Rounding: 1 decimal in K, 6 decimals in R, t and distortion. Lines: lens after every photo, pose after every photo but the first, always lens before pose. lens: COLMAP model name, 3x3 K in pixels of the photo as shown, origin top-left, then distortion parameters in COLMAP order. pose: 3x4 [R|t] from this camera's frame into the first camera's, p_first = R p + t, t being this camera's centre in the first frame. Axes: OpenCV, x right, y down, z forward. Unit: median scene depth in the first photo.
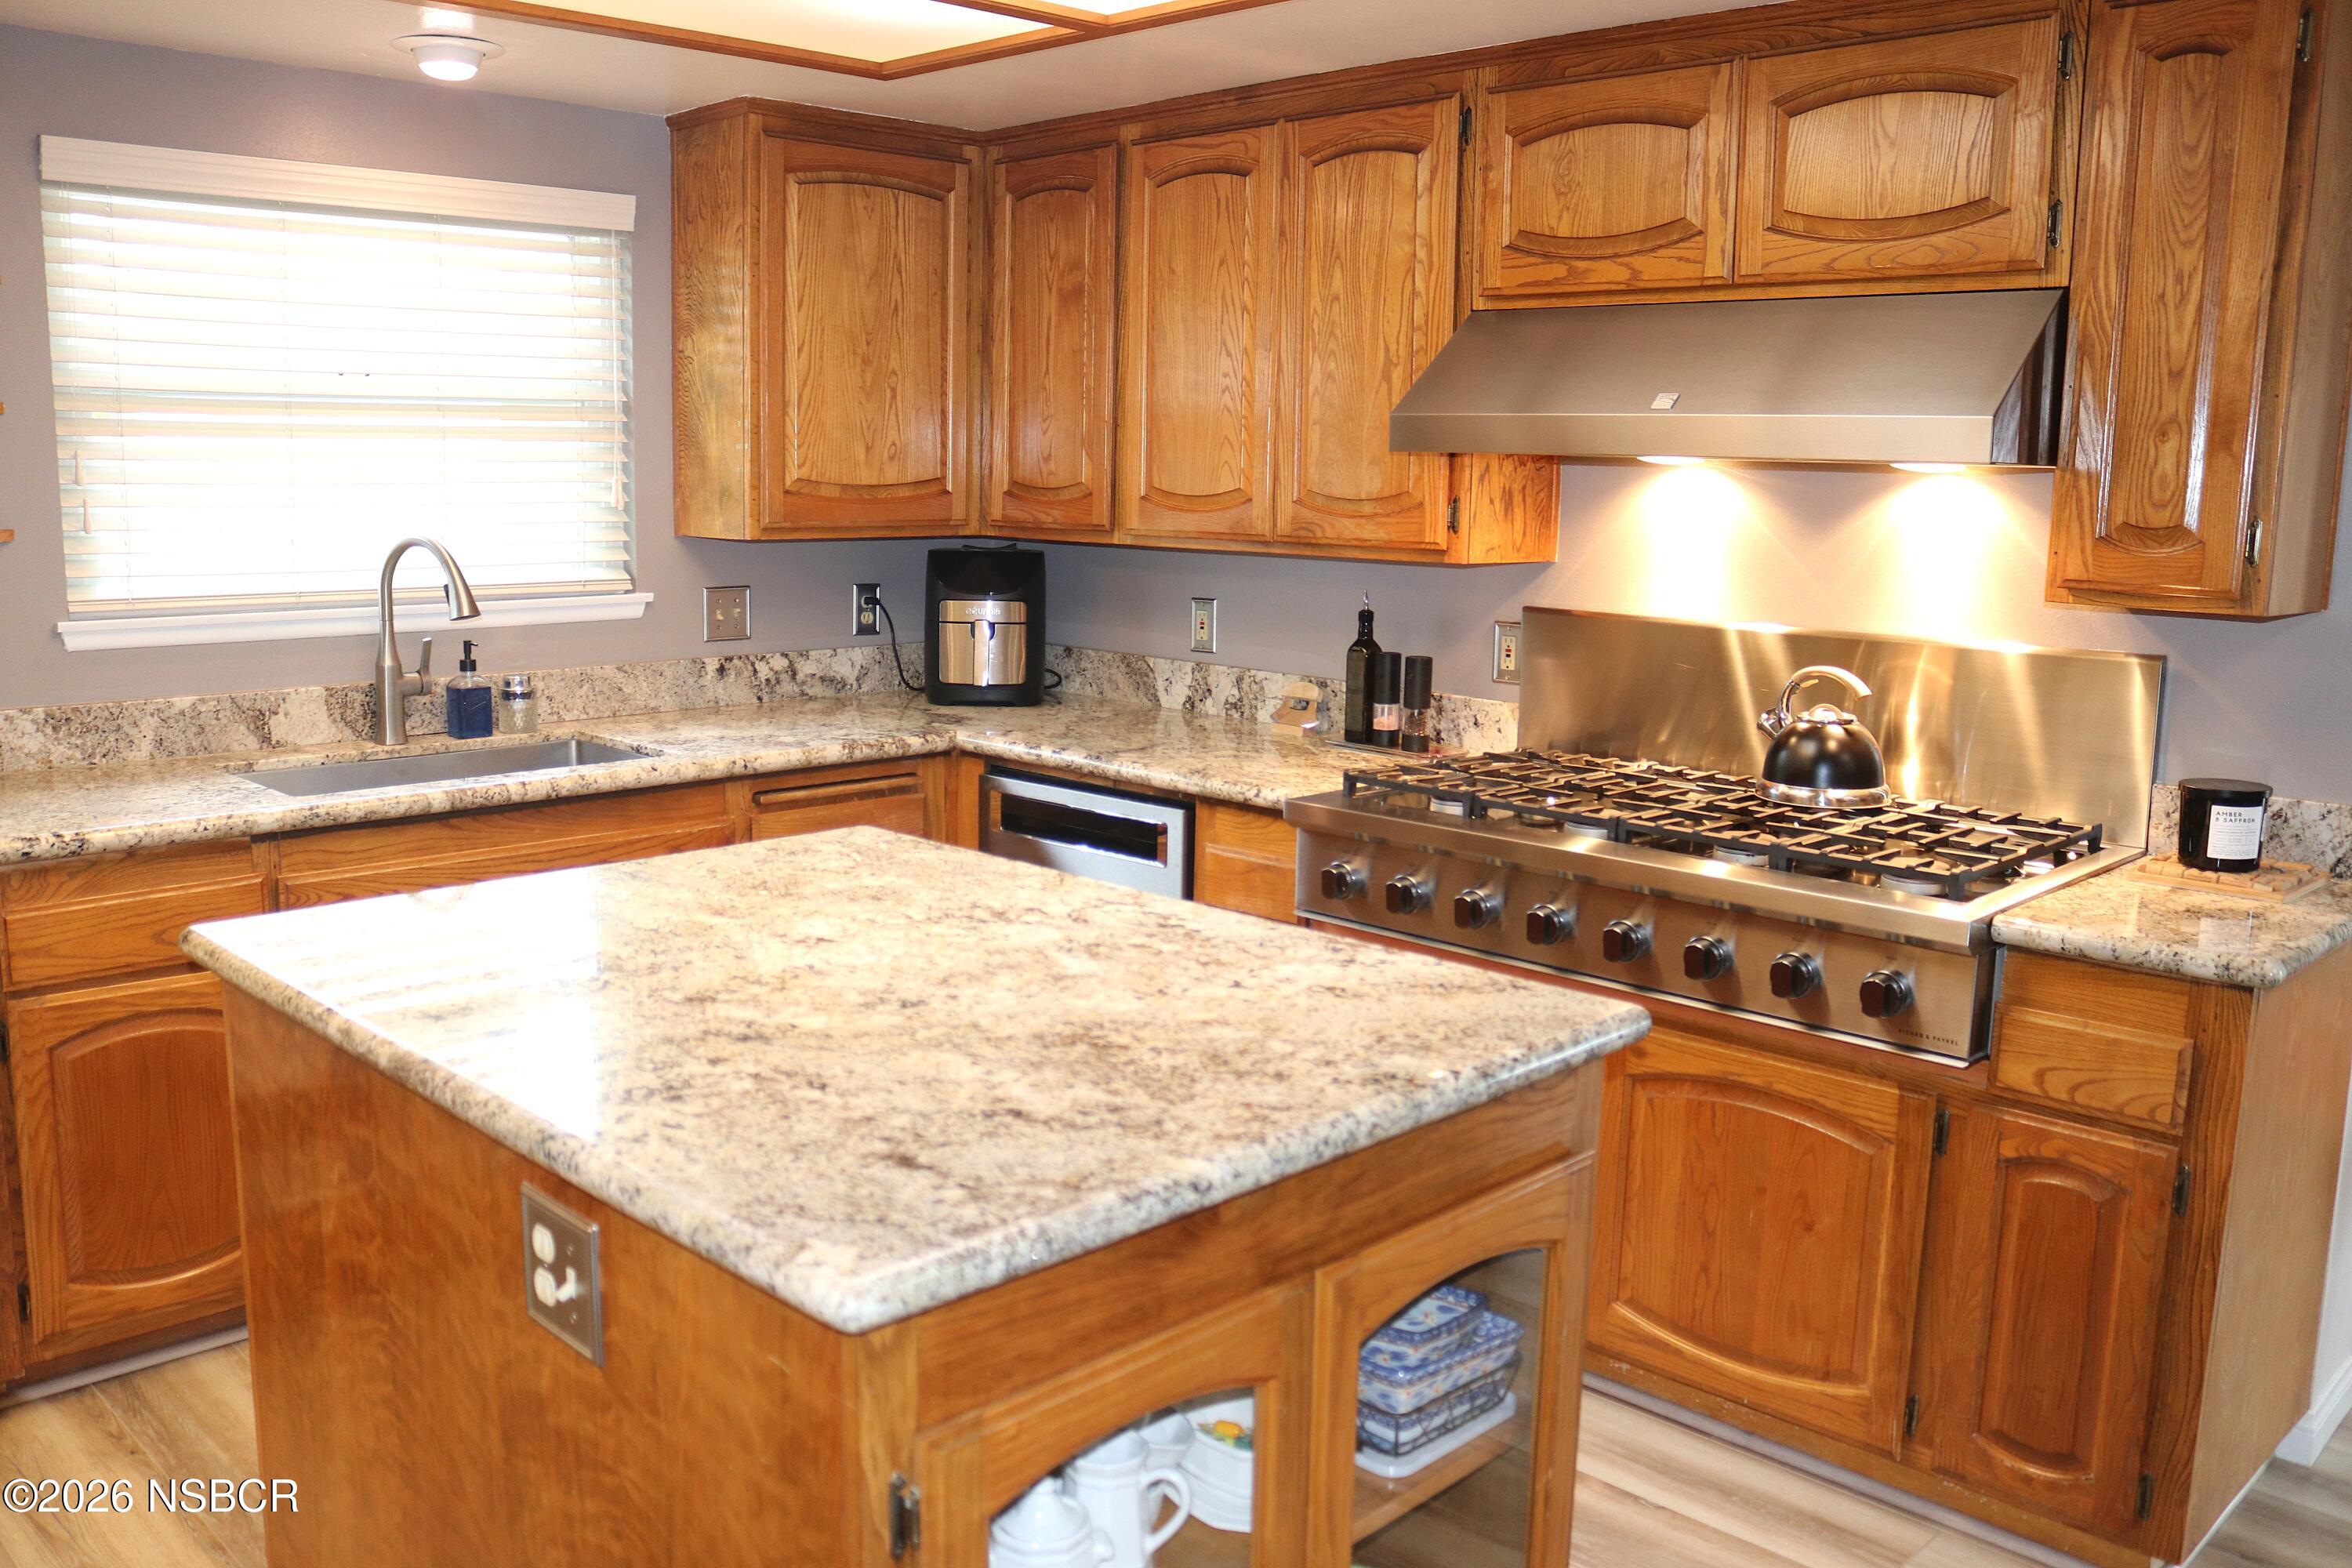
lens RADIAL K [[1932.3, 0, 1176.0], [0, 1932.3, 784.0], [0, 0, 1]] dist [-0.091432, 0.012077]
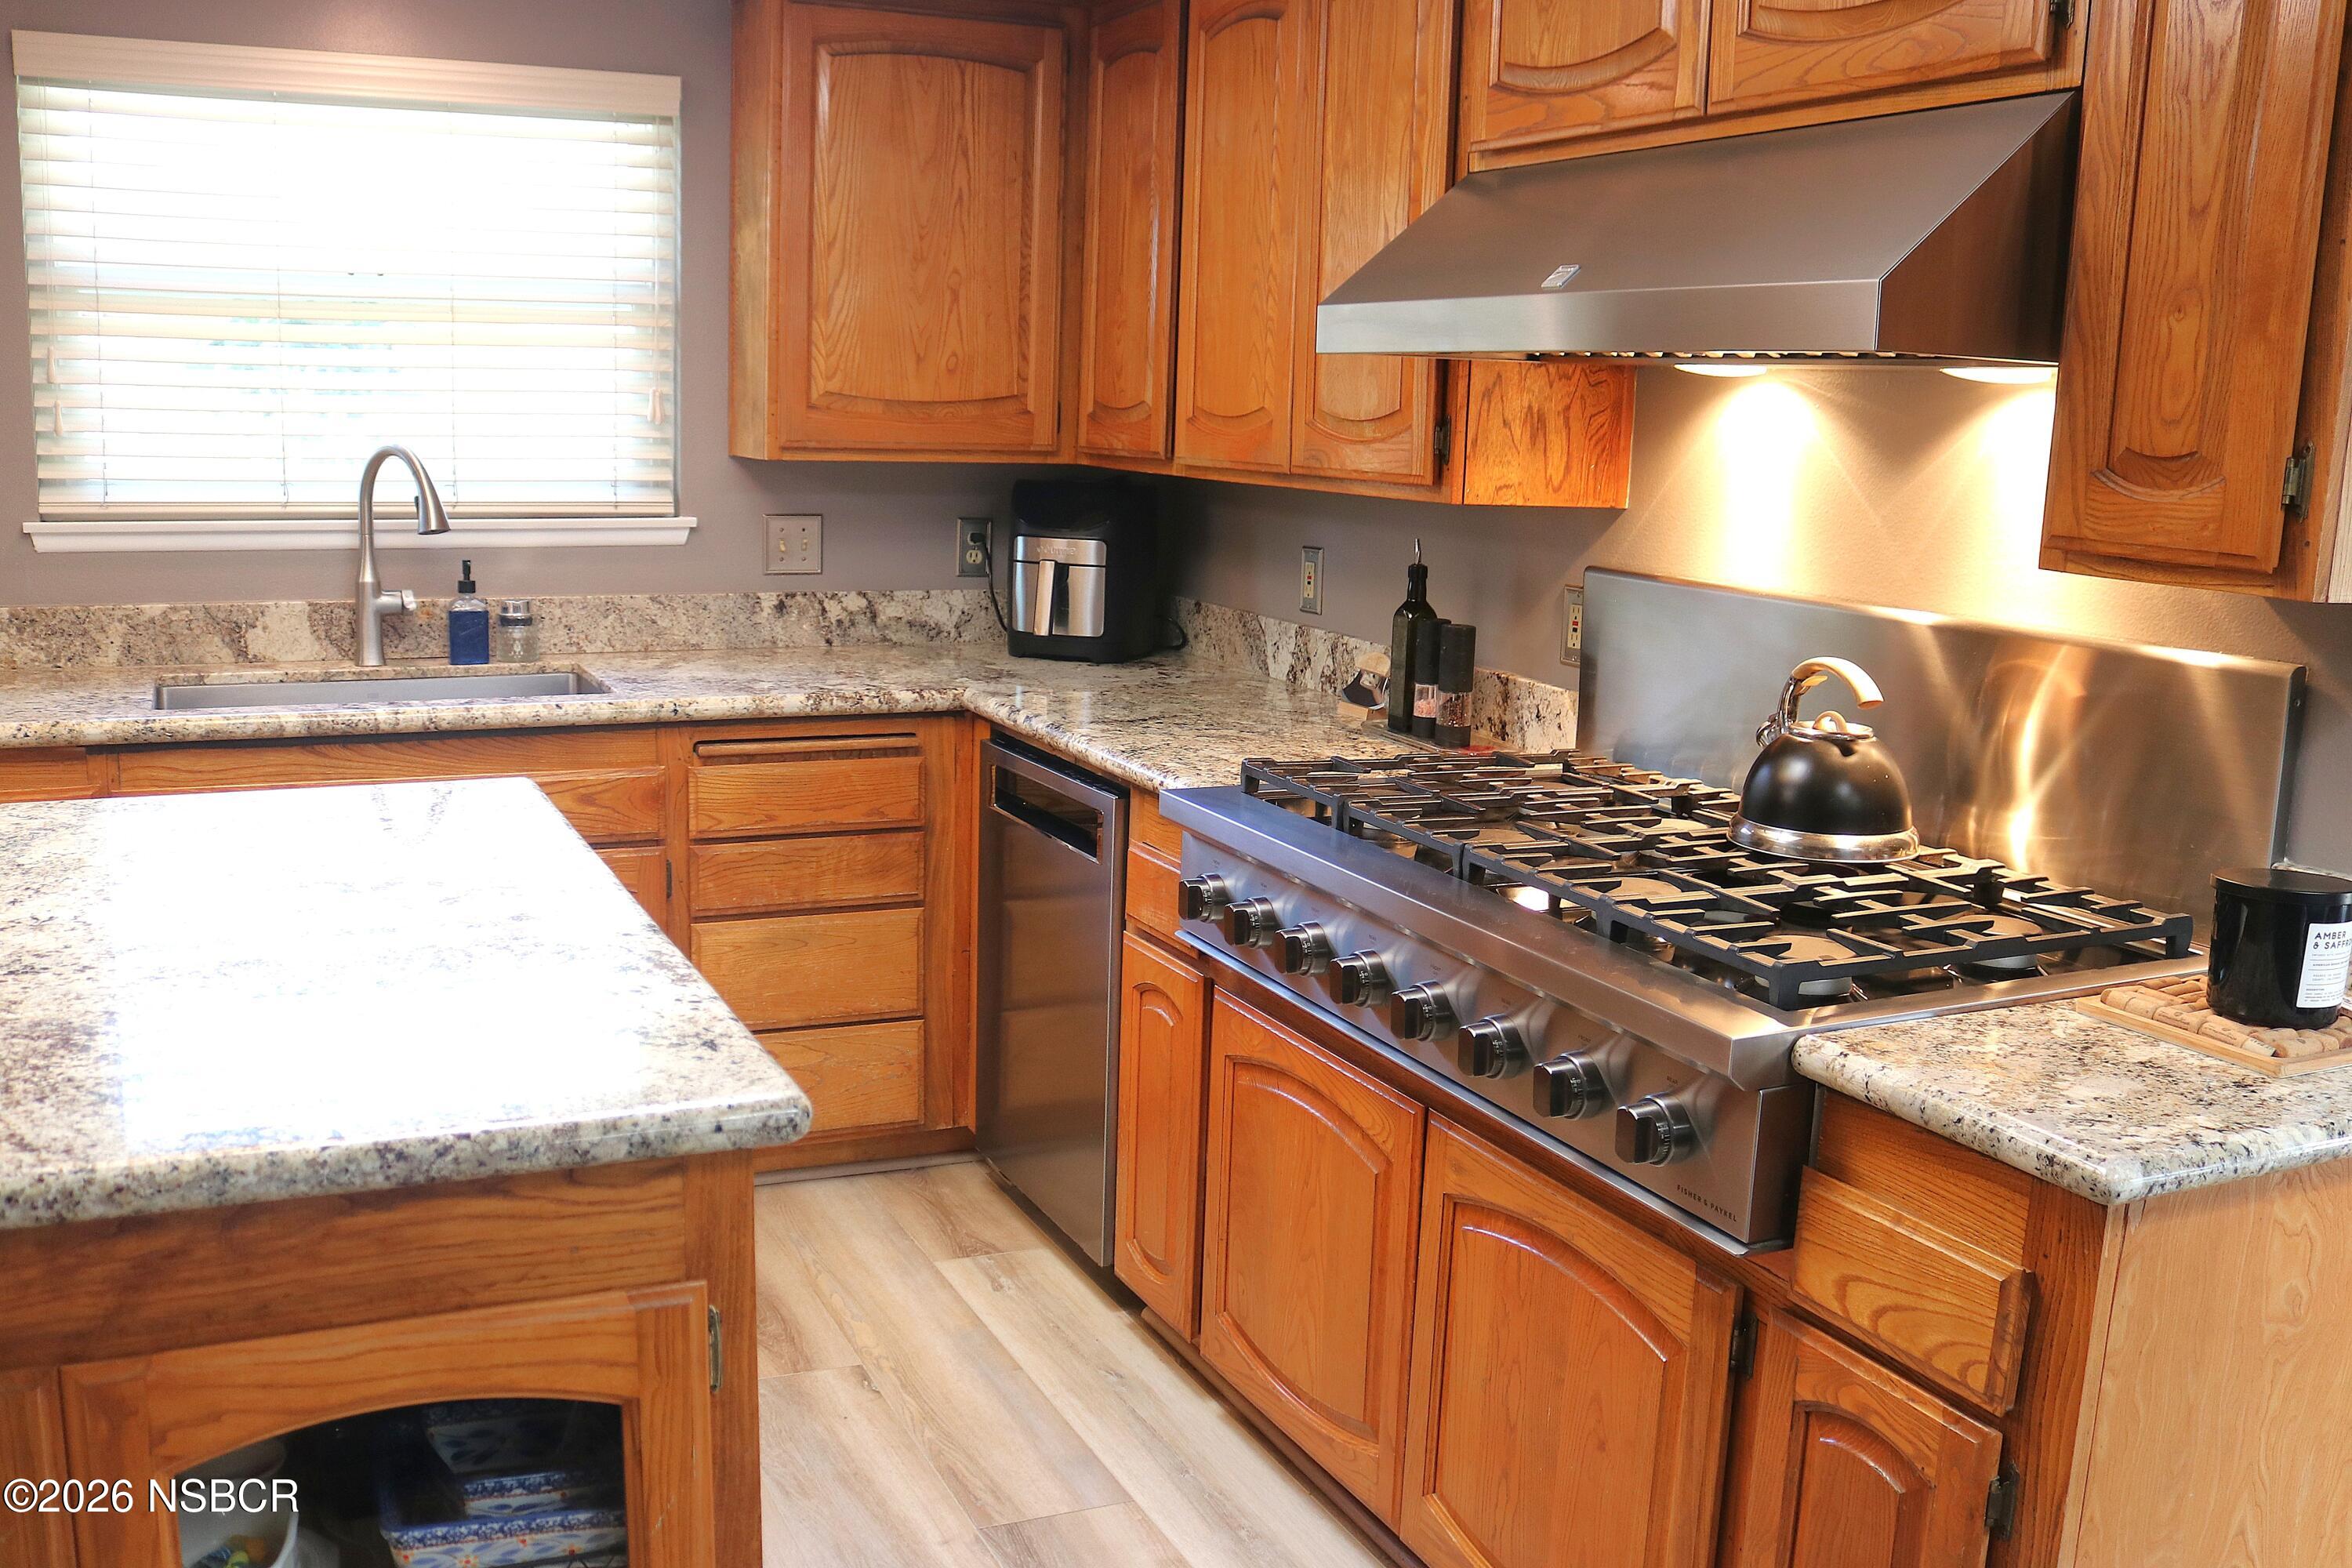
lens RADIAL K [[2100.4, 0, 1176.0], [0, 2100.4, 784.0], [0, 0, 1]] dist [-0.089177, 0.003391]
pose [[0.938517, 0.073113, -0.337404, 0.317838], [-0.070238, 0.997315, 0.020736, -0.011876], [0.338014, 0.004238, 0.941132, 0.167735]]
